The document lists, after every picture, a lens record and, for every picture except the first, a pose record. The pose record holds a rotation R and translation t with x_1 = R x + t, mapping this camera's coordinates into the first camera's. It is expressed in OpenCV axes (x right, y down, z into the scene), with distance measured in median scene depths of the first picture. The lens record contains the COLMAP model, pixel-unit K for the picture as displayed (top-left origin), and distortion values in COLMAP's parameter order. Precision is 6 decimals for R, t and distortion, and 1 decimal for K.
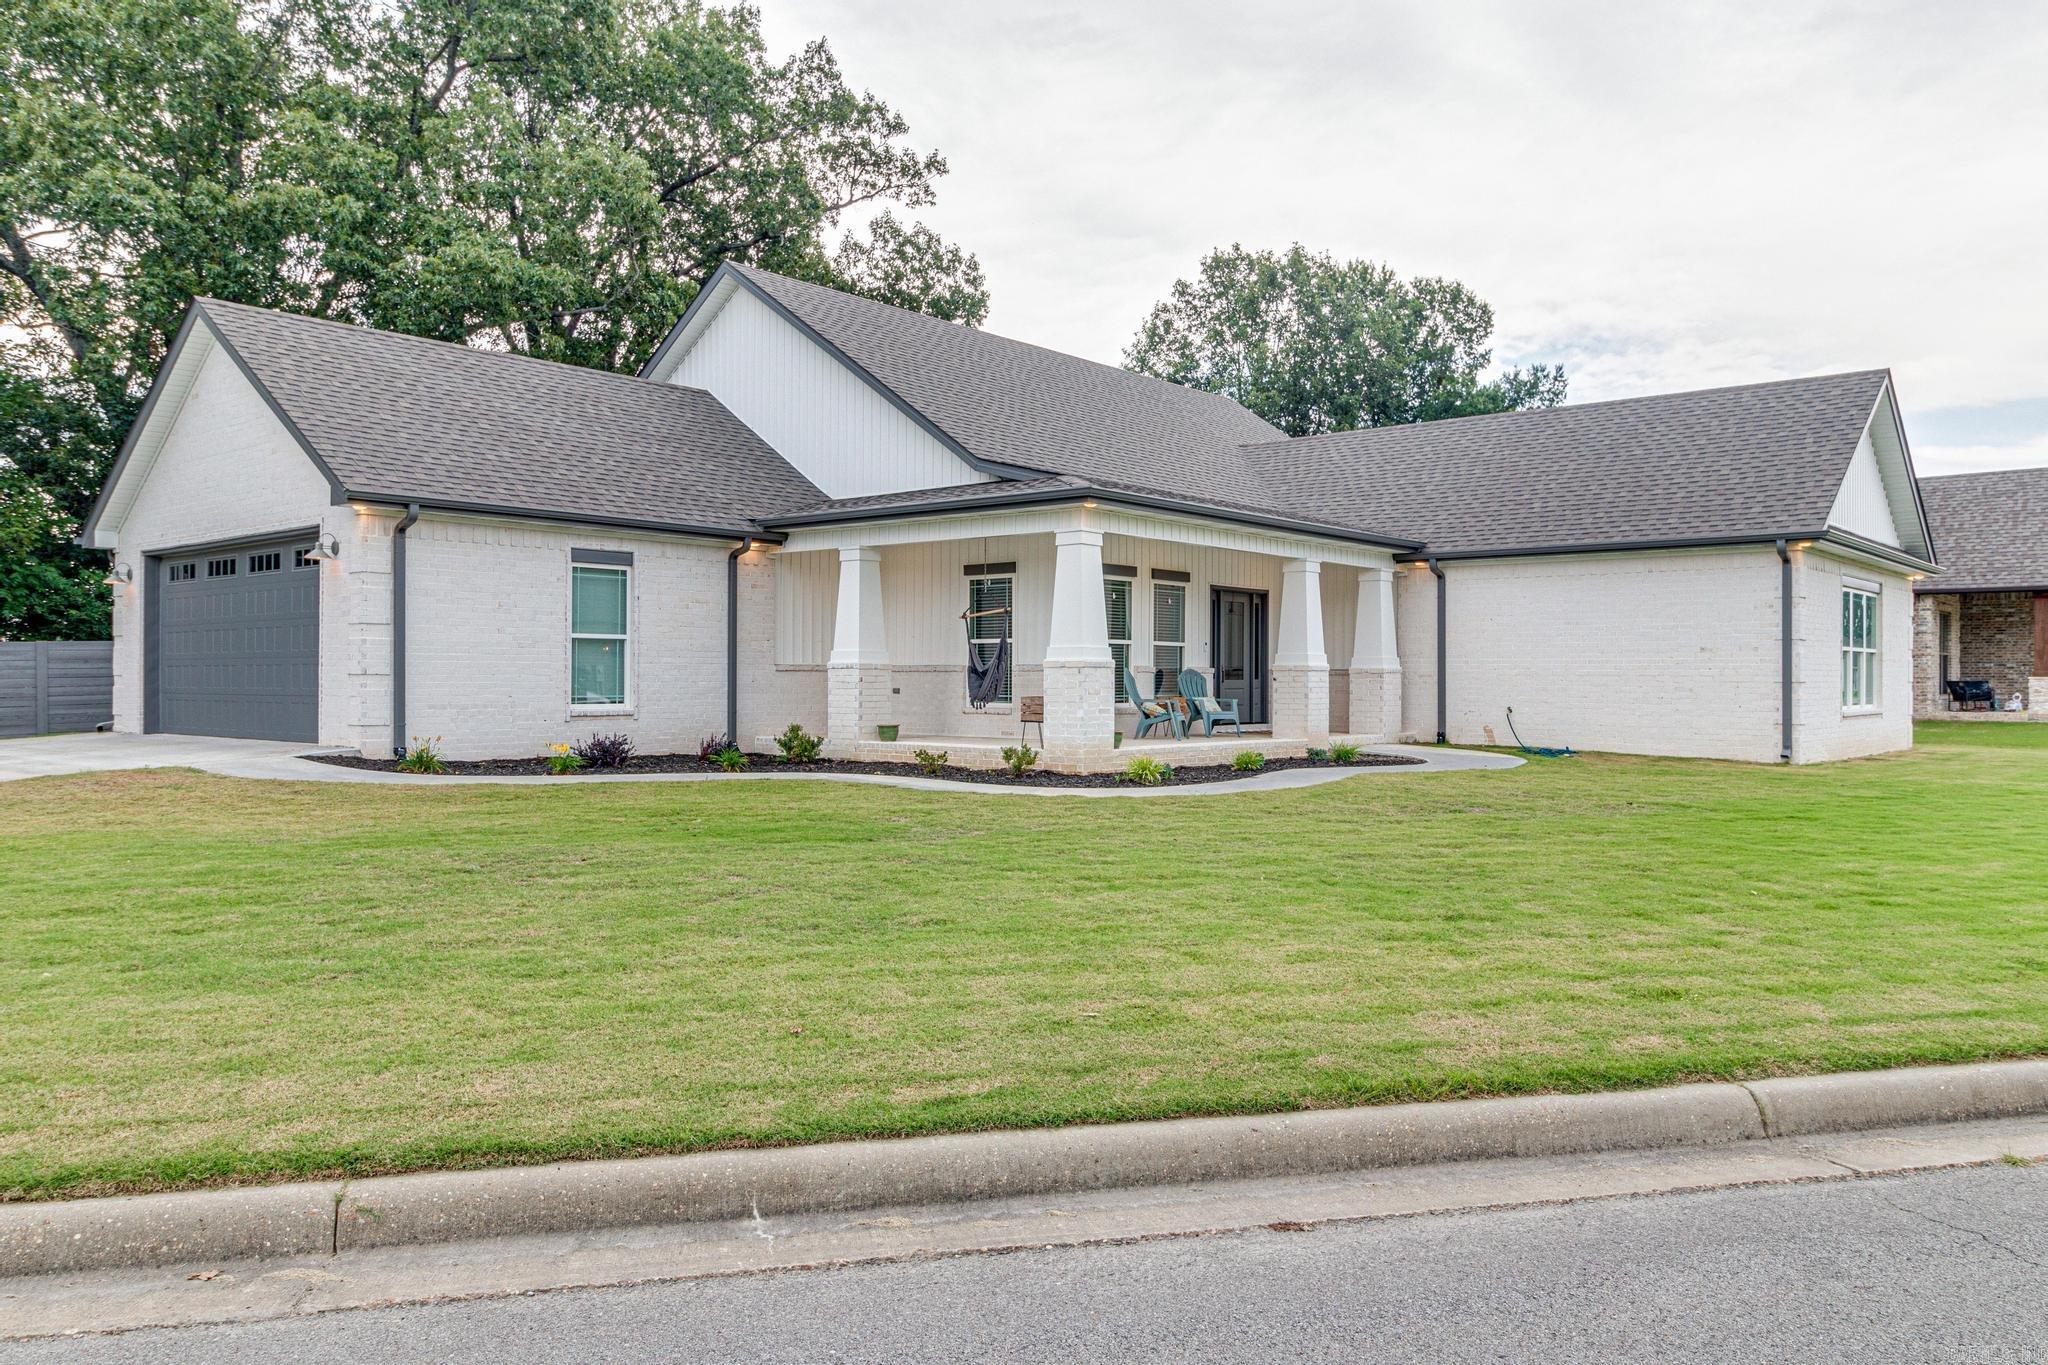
lens RADIAL K [[1482.7, 0, 1024.0], [0, 1482.7, 682.5], [0, 0, 1]] dist [0.001049, -0.001104]
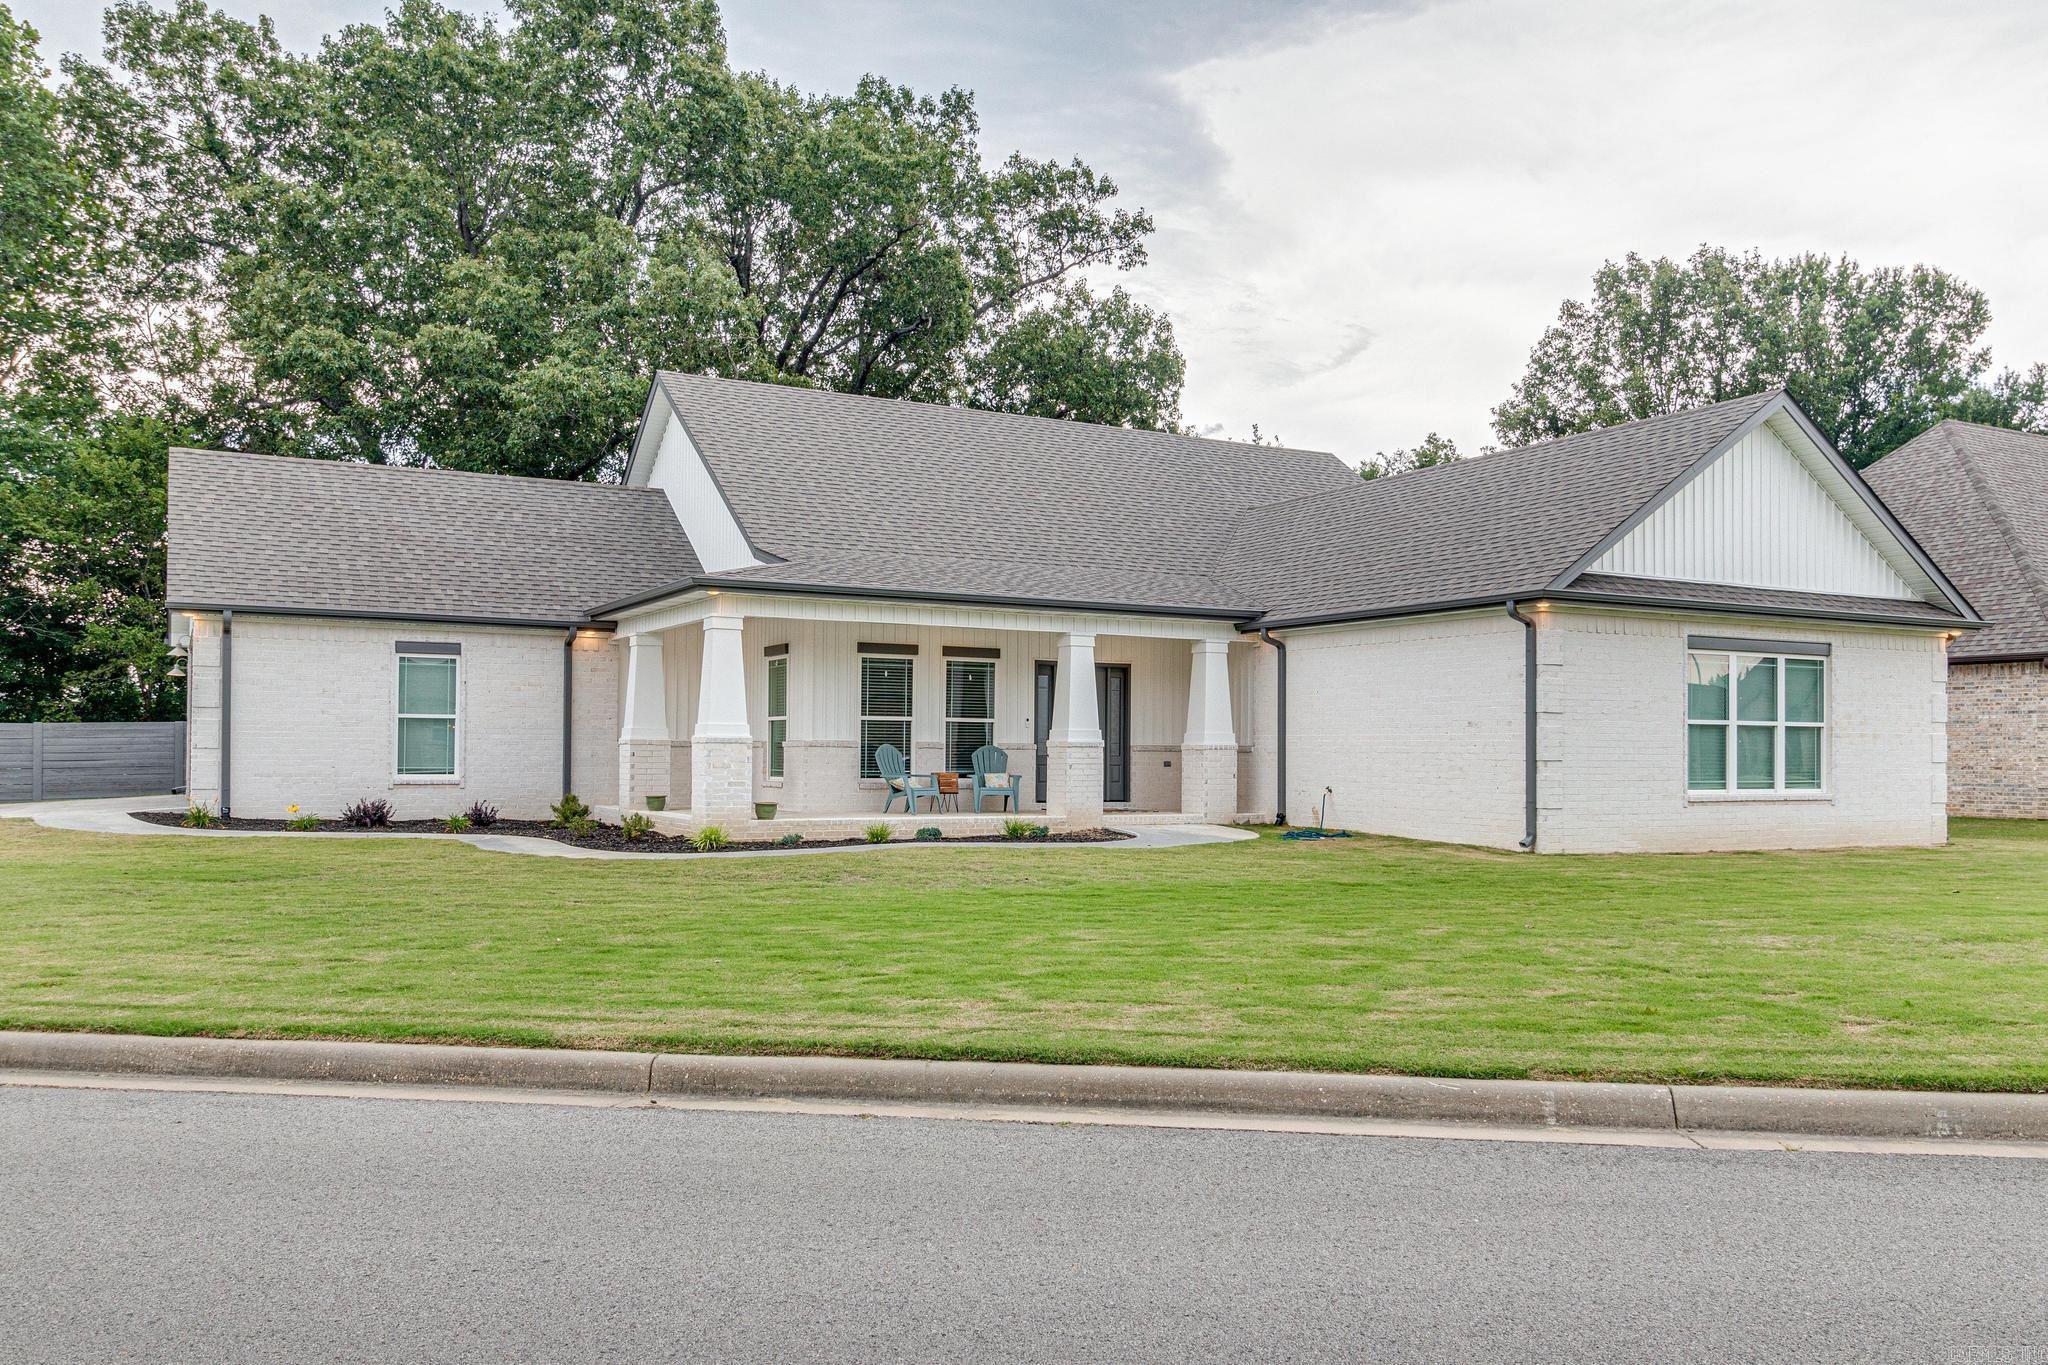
lens RADIAL K [[1644.4, 0, 1024.0], [0, 1644.4, 682.5], [0, 0, 1]] dist [0.006969, 0.006669]
pose [[0.932220, -0.012592, -0.361672, 0.553823], [-0.004815, 0.998874, -0.047189, 0.001080], [0.361859, 0.045732, 0.931110, -0.029224]]
